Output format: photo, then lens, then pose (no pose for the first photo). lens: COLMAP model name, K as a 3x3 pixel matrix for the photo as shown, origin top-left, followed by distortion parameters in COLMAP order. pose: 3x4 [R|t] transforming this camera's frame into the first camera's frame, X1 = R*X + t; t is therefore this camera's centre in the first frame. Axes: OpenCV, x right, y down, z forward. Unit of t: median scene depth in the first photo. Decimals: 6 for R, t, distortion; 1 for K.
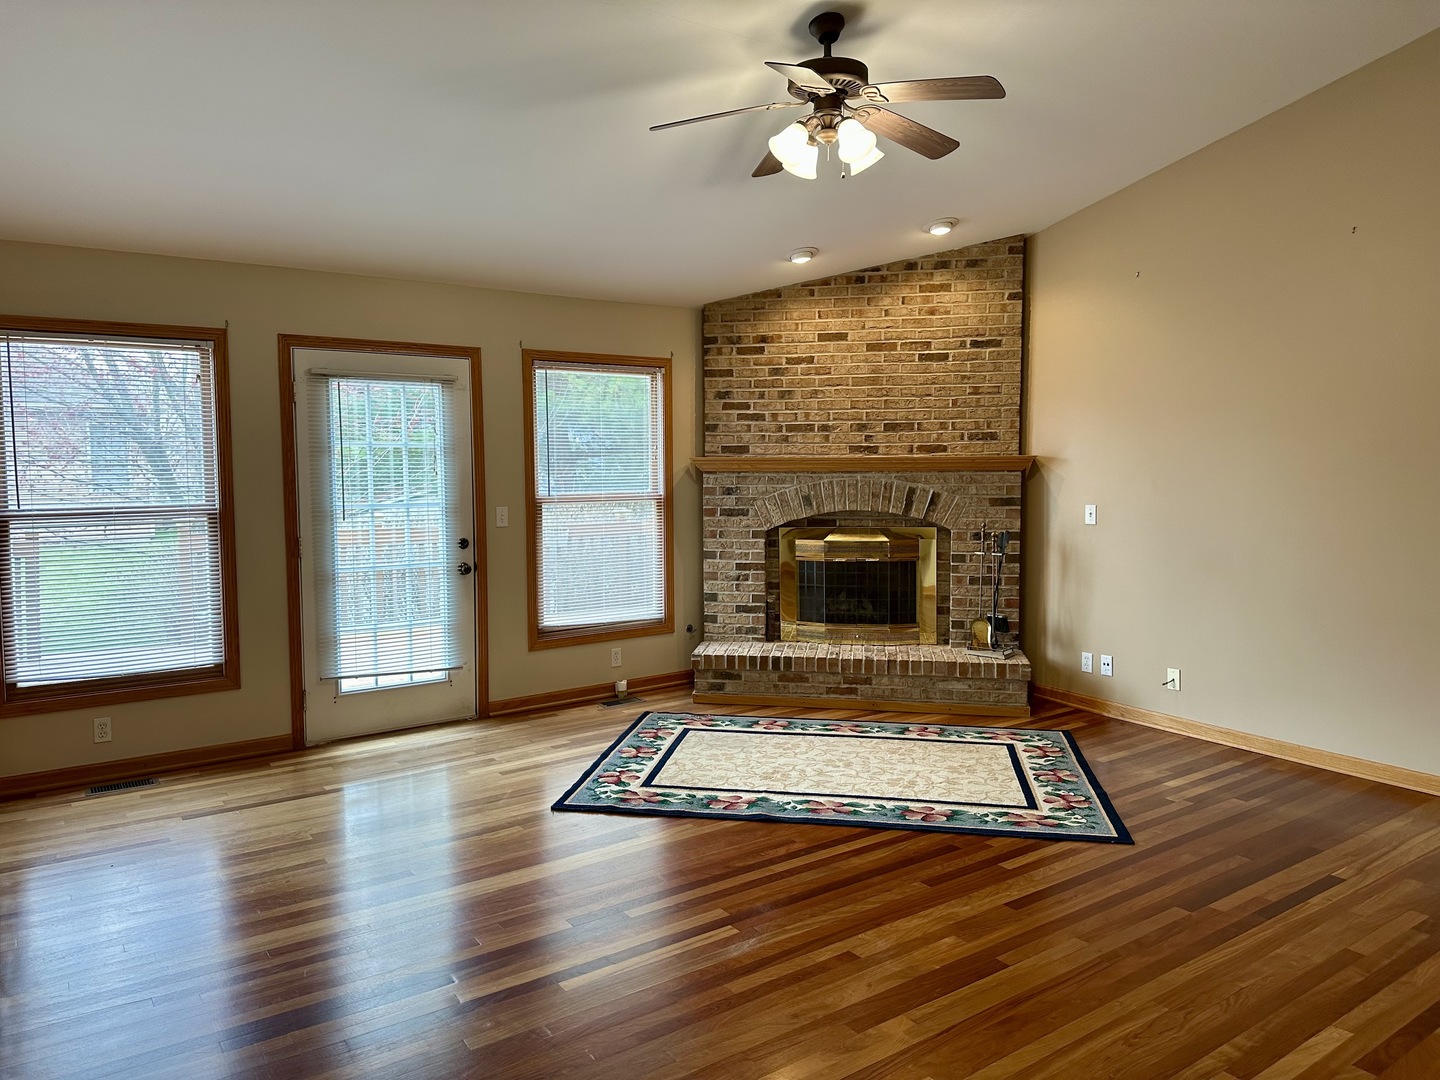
lens RADIAL K [[1002.9, 0, 711.0], [0, 1002.9, 535.3], [0, 0, 1]] dist [0.141593, -0.251357]
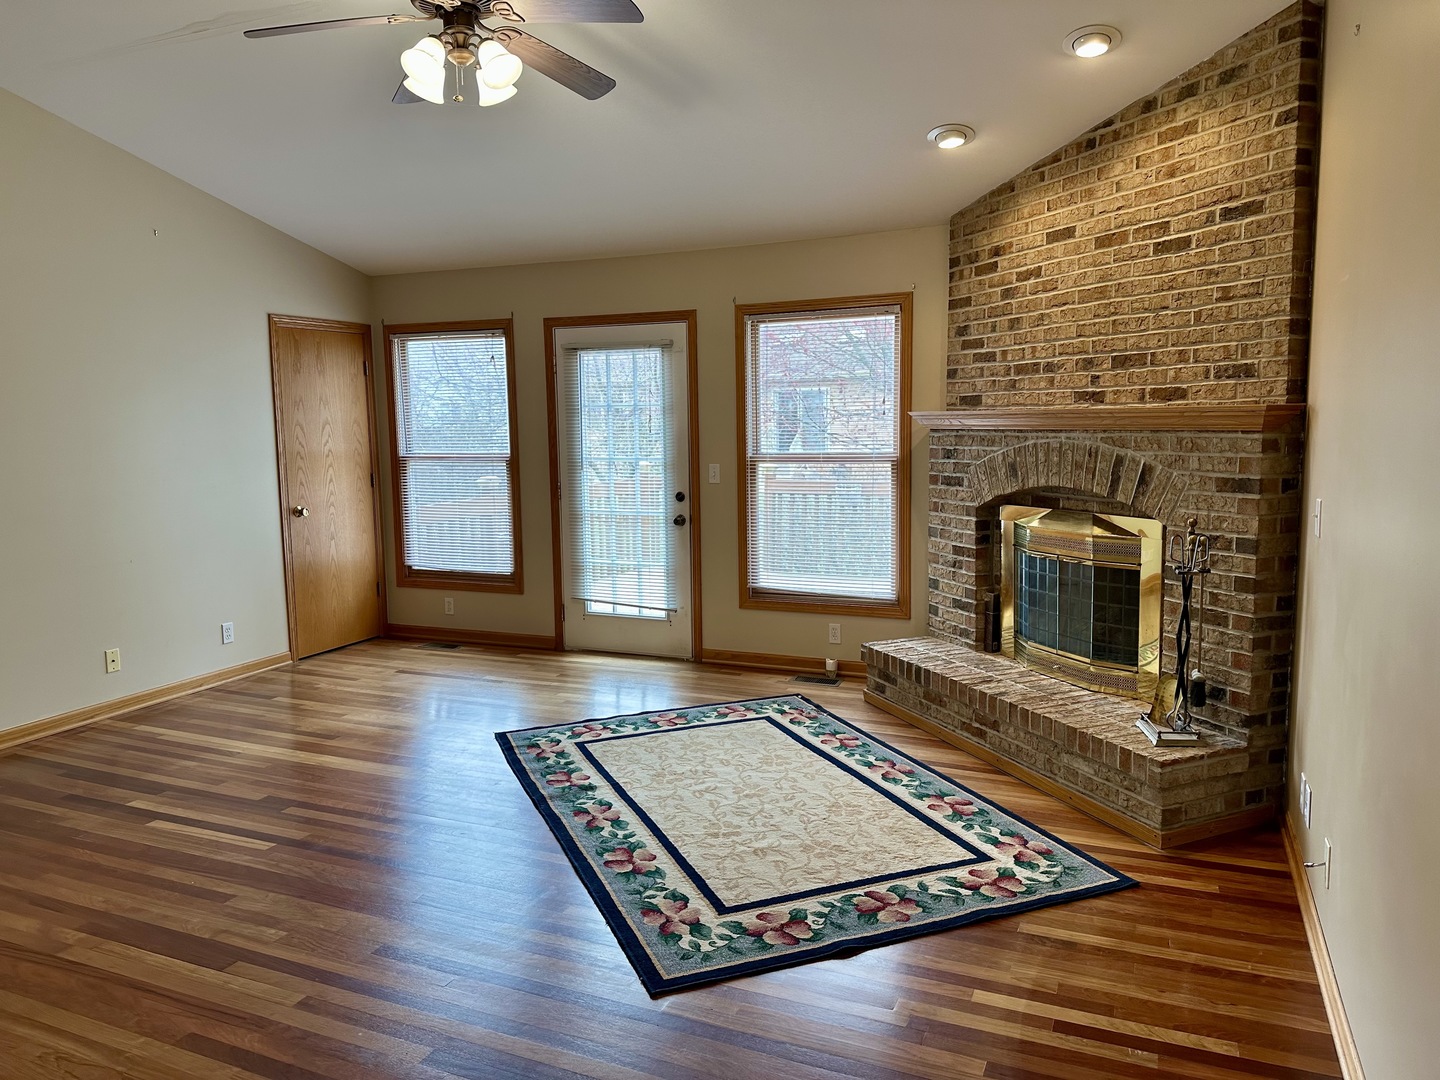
lens RADIAL K [[1002.9, 0, 711.0], [0, 1002.9, 535.3], [0, 0, 1]] dist [0.141593, -0.251357]
pose [[0.517306, 0.096807, -0.850307, 0.623055], [-0.053266, 0.995297, 0.080908, -0.035394], [0.854141, 0.003438, 0.520030, 0.435907]]
